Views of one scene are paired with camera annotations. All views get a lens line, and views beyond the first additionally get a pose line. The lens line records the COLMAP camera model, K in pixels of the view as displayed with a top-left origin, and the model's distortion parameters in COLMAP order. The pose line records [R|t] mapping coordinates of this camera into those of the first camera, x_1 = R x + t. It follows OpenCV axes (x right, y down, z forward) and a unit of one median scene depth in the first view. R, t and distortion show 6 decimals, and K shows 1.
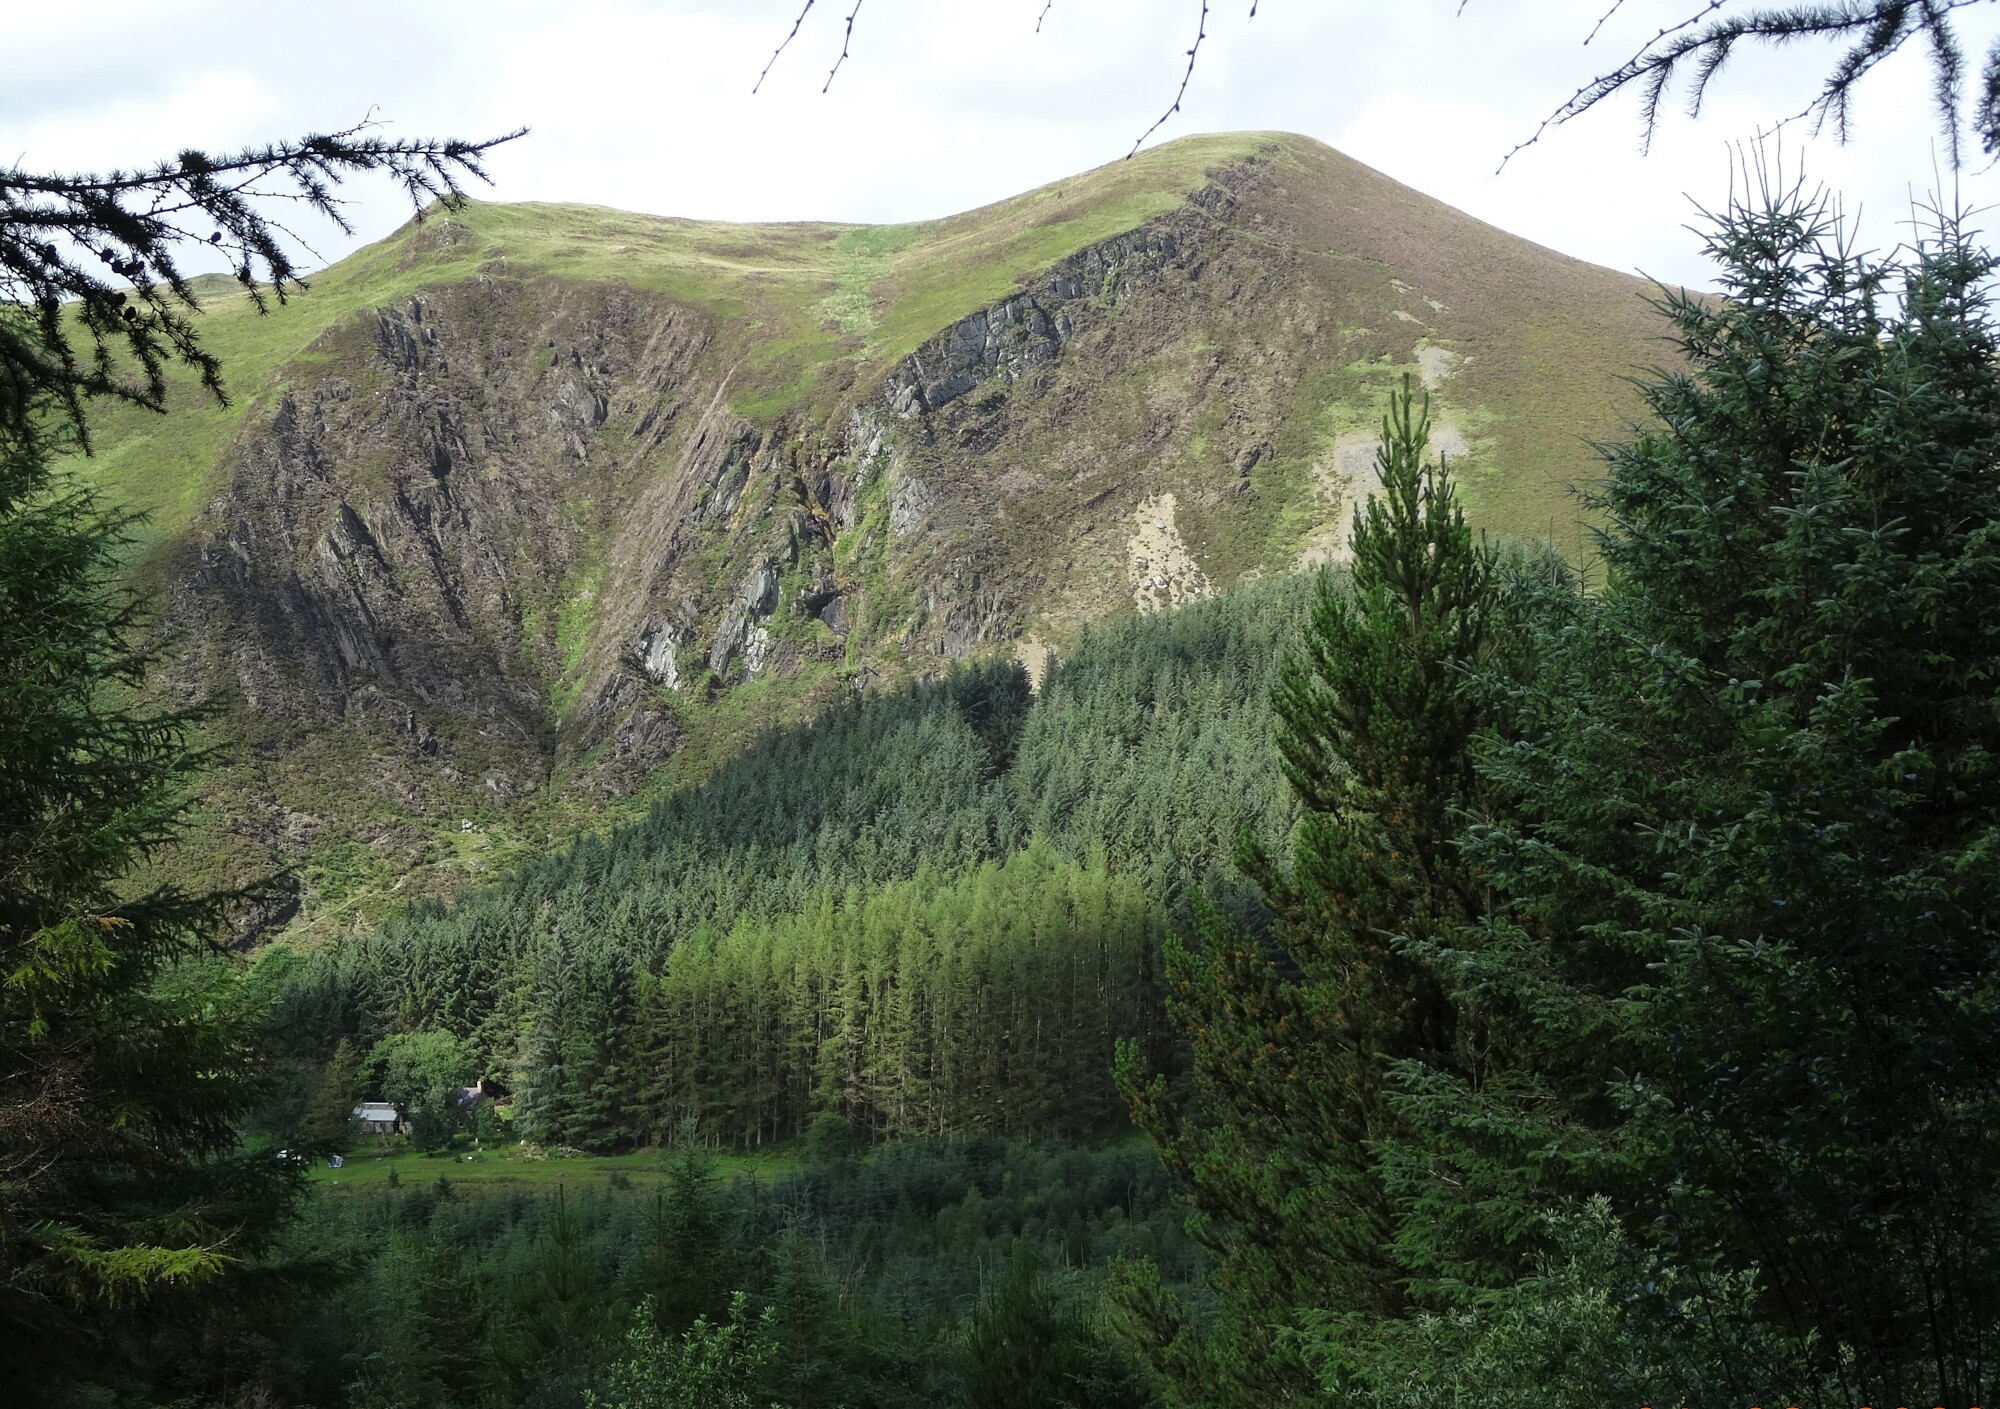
lens RADIAL K [[3427.8, 0, 999.2], [0, 3427.8, 705.2], [0, 0, 1]] dist [-0.022999, 0.000000]
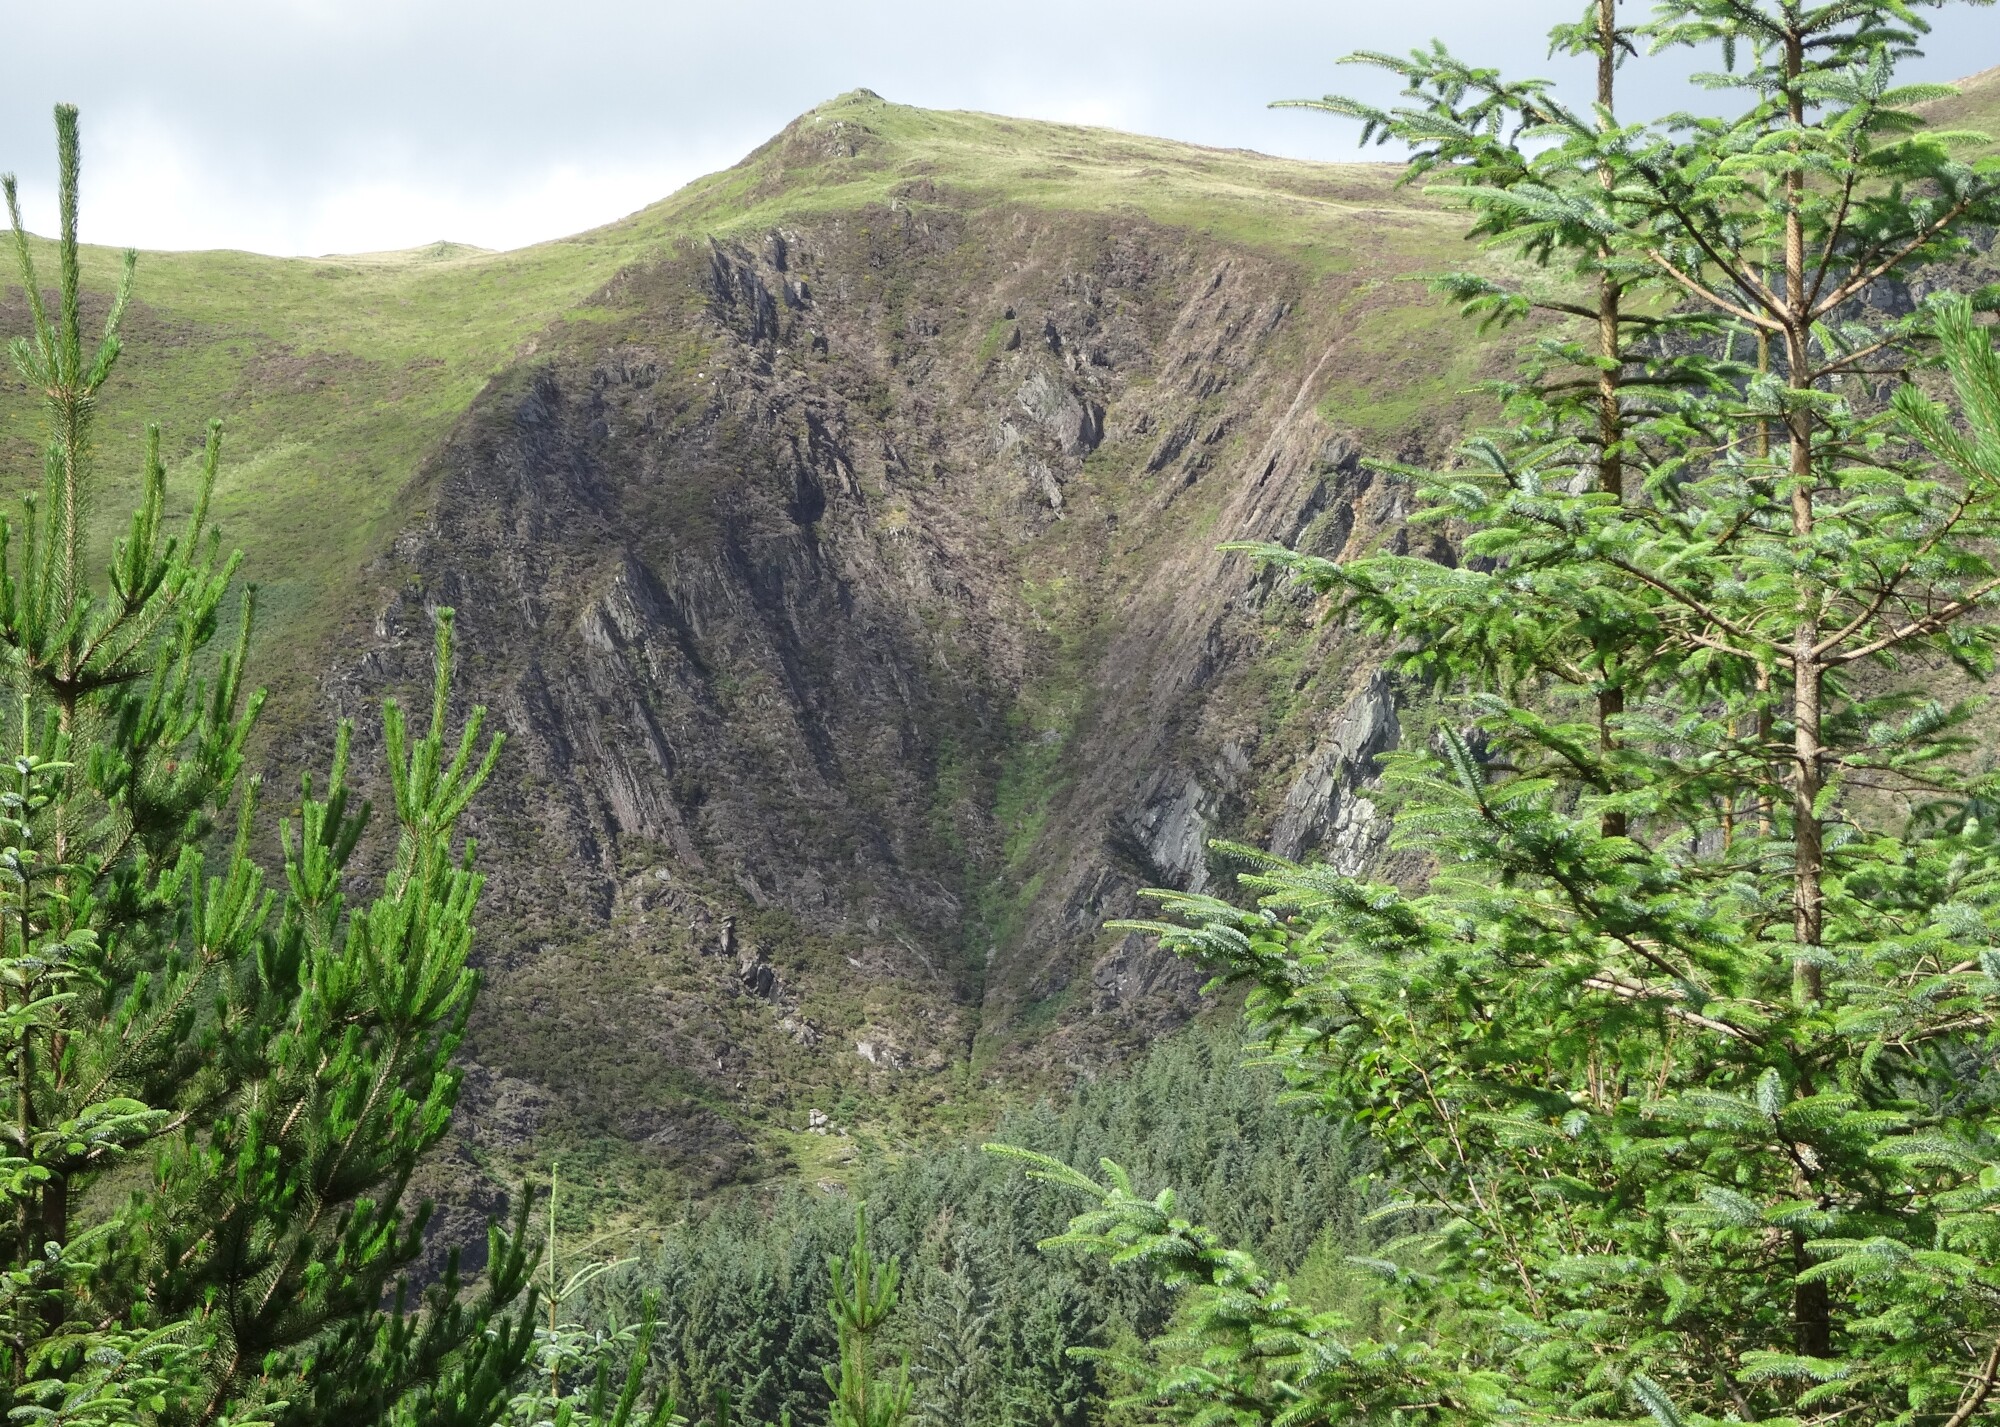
lens RADIAL K [[5597.8, 0, 1000.7], [0, 5597.8, 713.4], [0, 0, 1]] dist [-0.058542, 0.000000]
pose [[0.990807, 0.033712, -0.131016, -0.009661], [-0.042035, 0.997235, -0.061285, 0.021438], [0.128588, 0.066229, 0.989484, 0.099461]]
